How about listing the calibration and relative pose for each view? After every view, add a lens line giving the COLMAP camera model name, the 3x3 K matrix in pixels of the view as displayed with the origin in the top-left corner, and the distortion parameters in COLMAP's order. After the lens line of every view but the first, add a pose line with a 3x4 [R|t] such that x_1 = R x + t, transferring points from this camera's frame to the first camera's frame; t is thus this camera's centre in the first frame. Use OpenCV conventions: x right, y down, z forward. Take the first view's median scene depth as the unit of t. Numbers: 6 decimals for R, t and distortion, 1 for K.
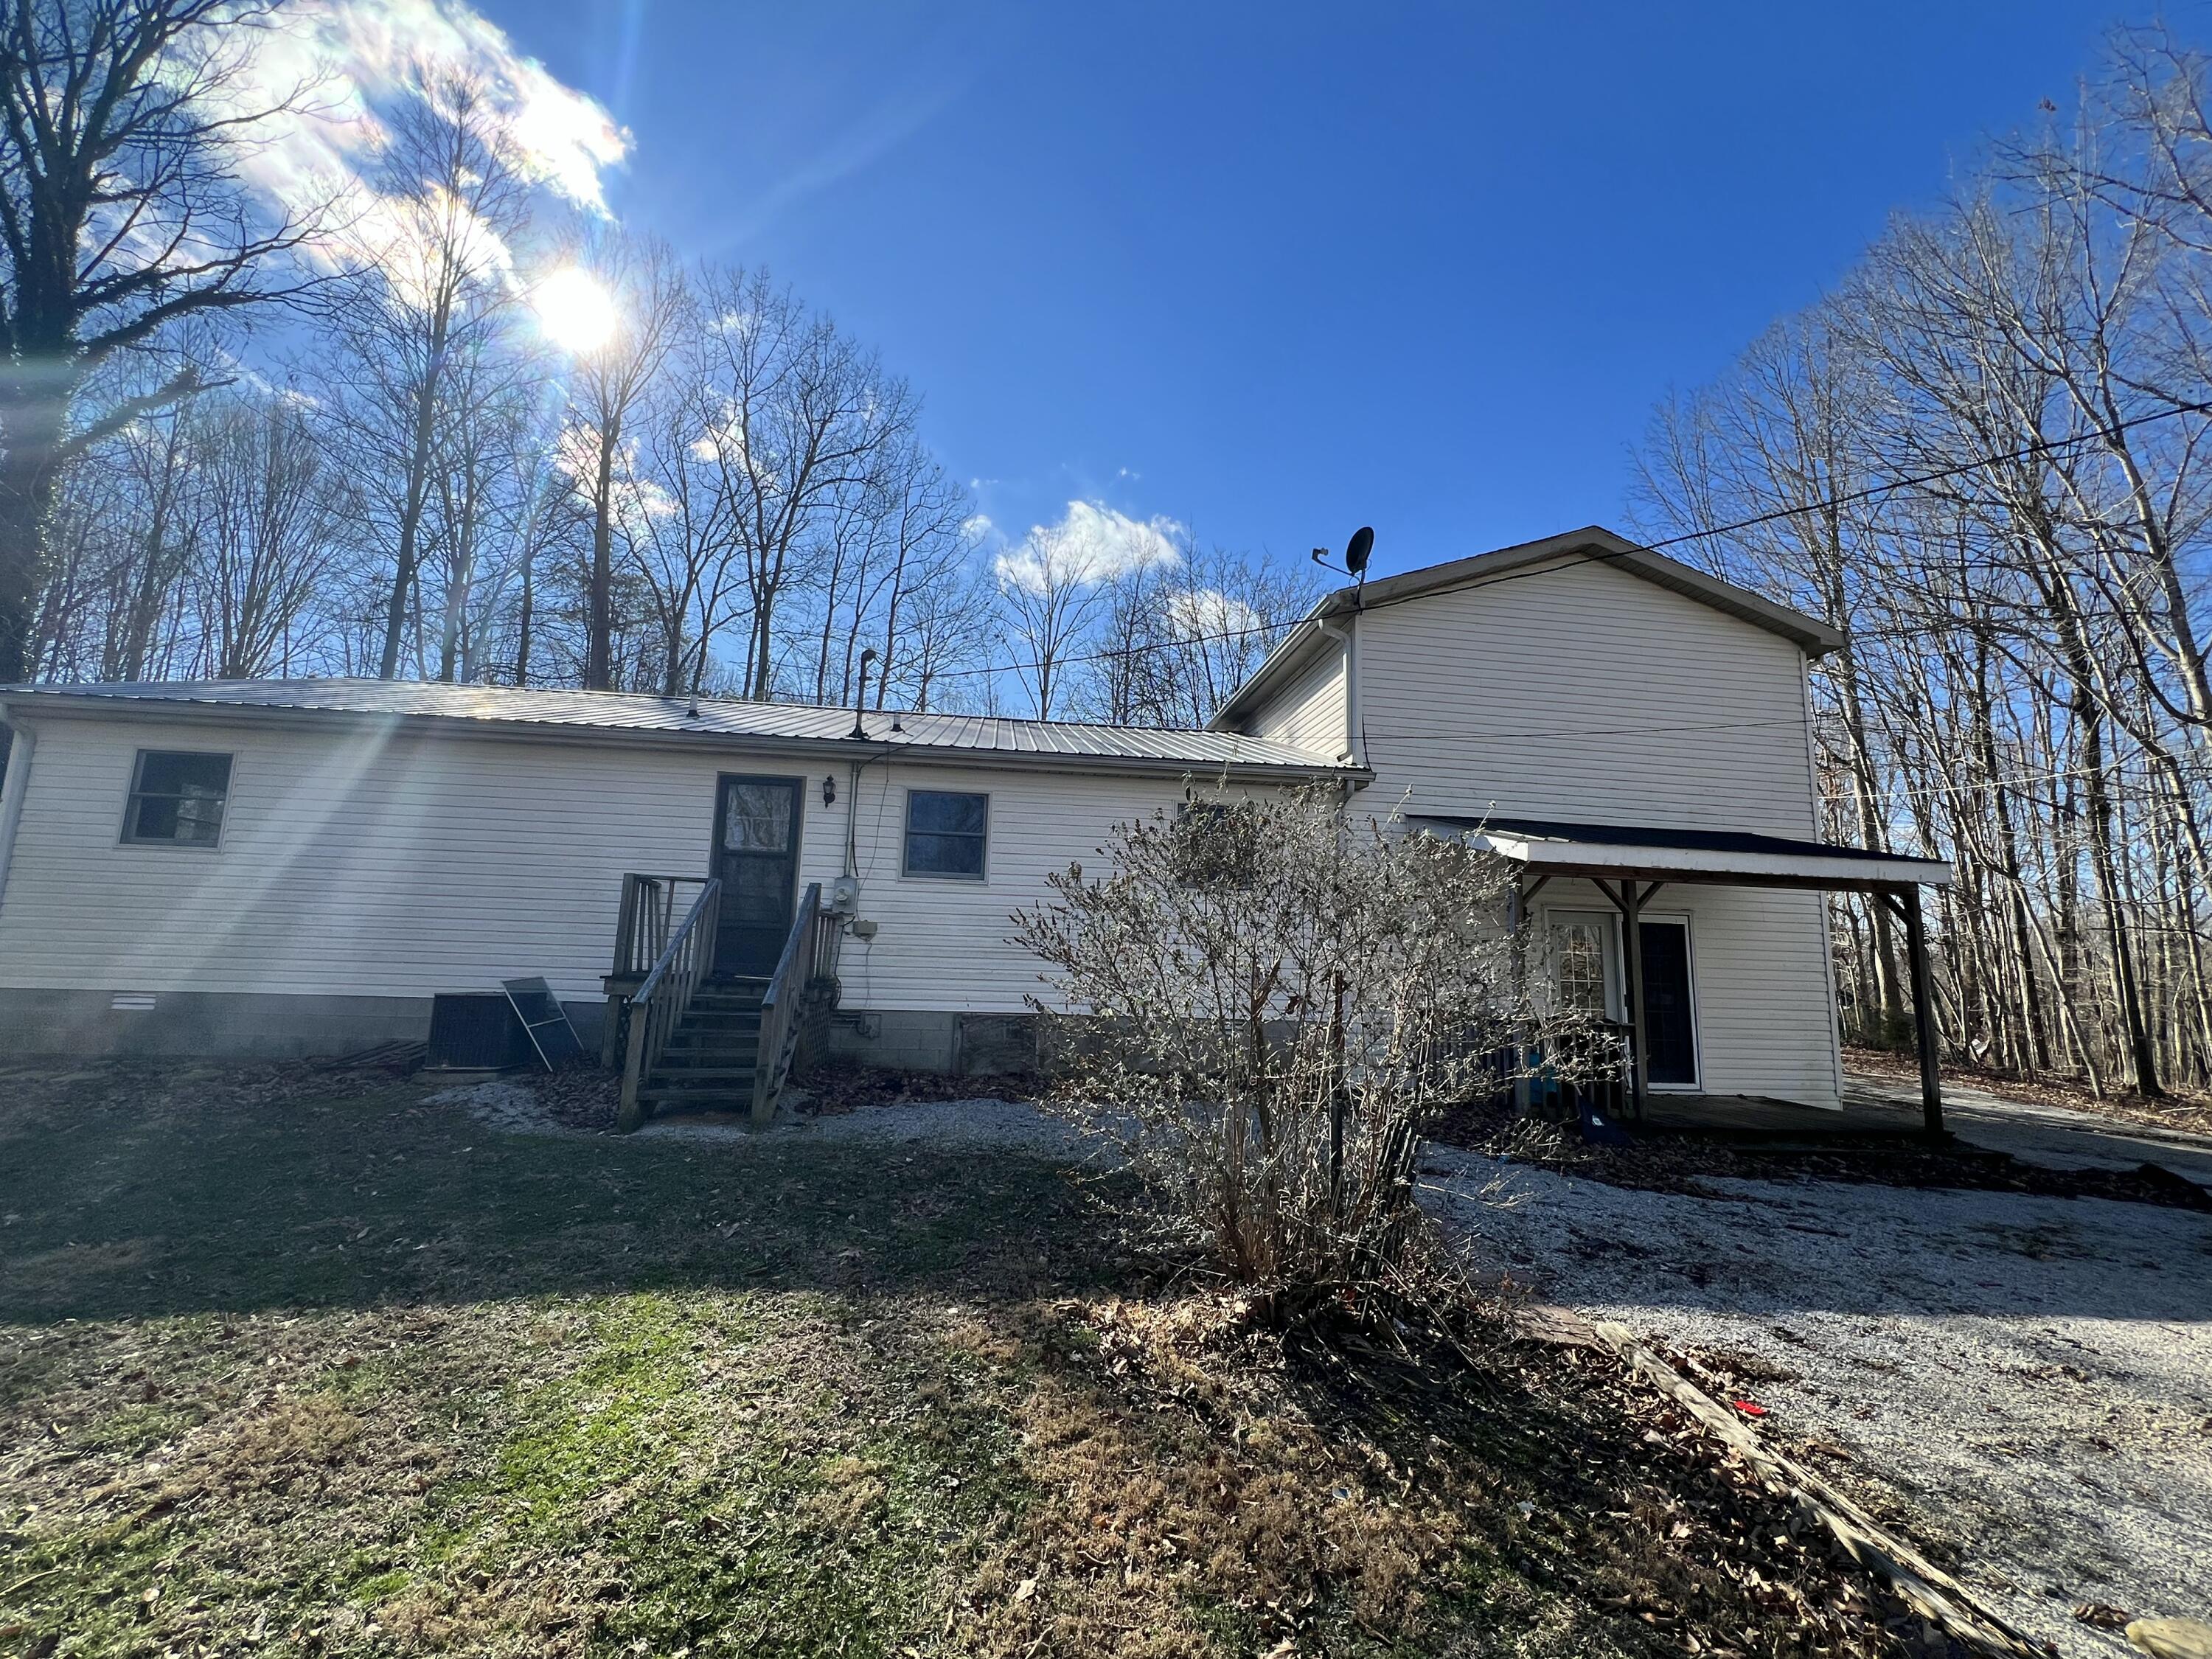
lens RADIAL K [[912.9, 0, 1099.6], [0, 912.9, 833.9], [0, 0, 1]] dist [-0.001516, -0.000250]
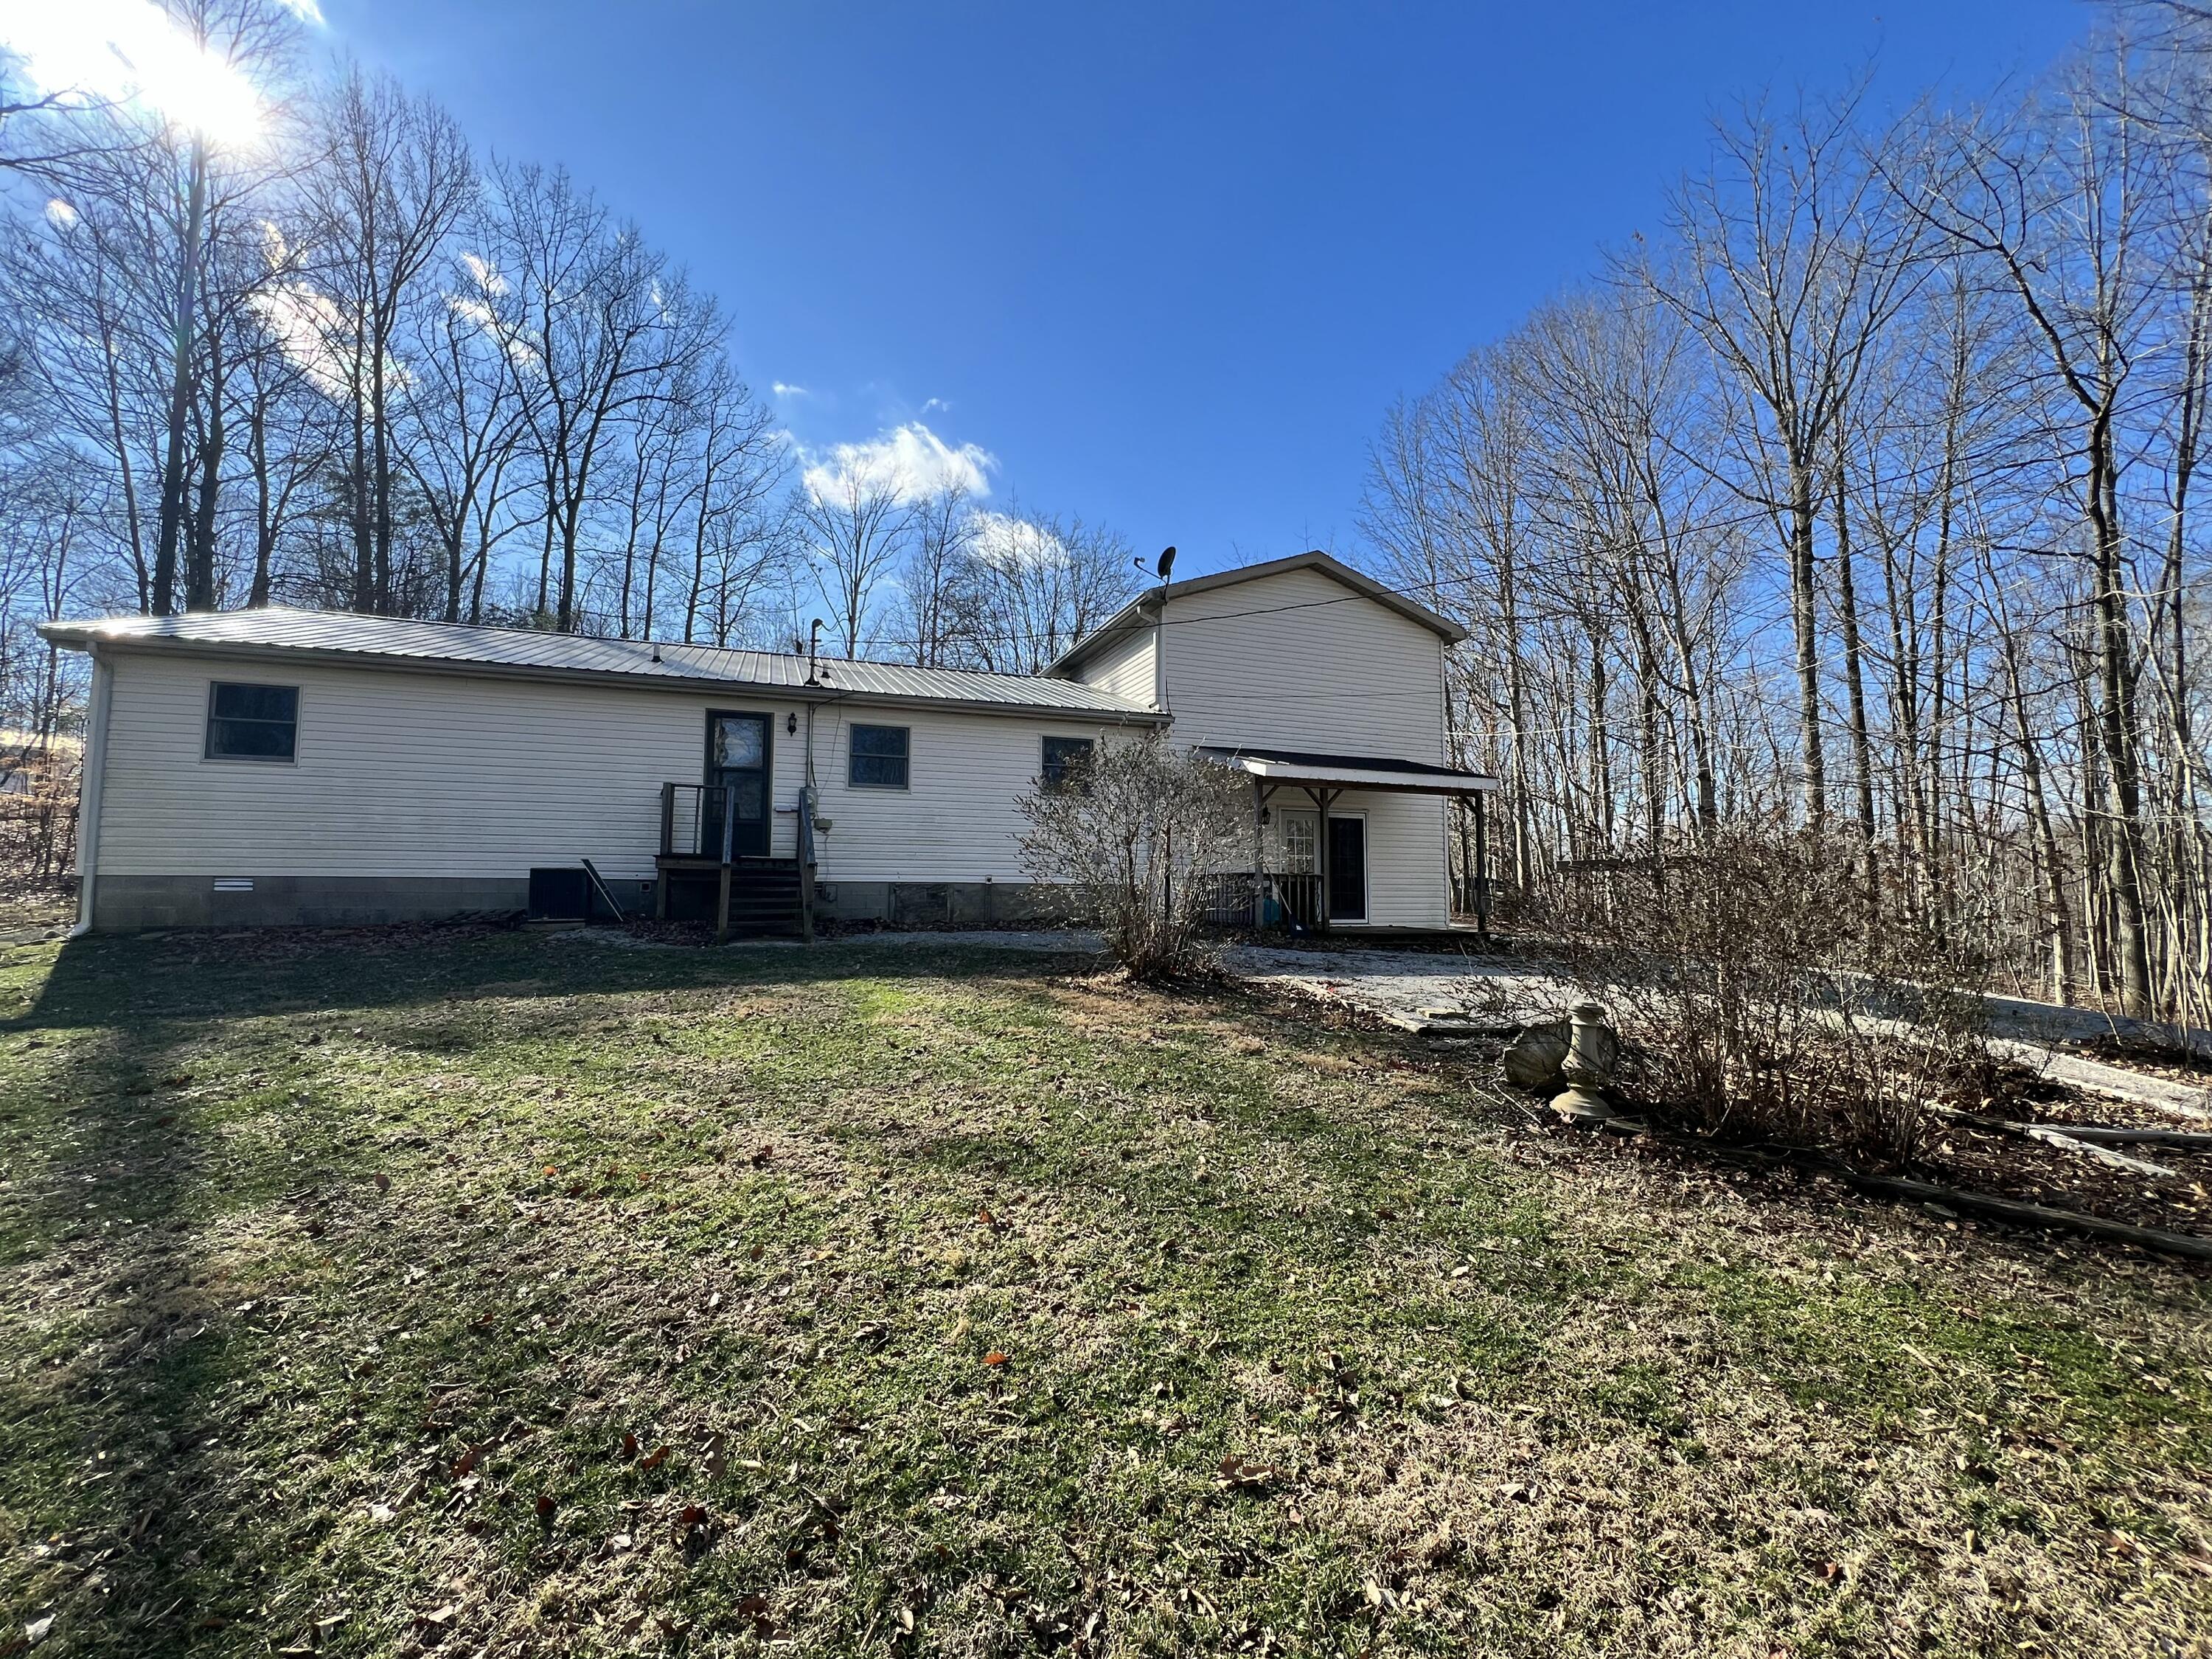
lens RADIAL K [[912.9, 0, 1099.6], [0, 912.9, 833.9], [0, 0, 1]] dist [-0.001516, -0.000250]
pose [[0.973380, -0.010480, 0.228960, -0.154218], [-0.008111, 0.996753, 0.080108, 0.003530], [-0.229056, -0.079832, 0.970134, -0.414620]]
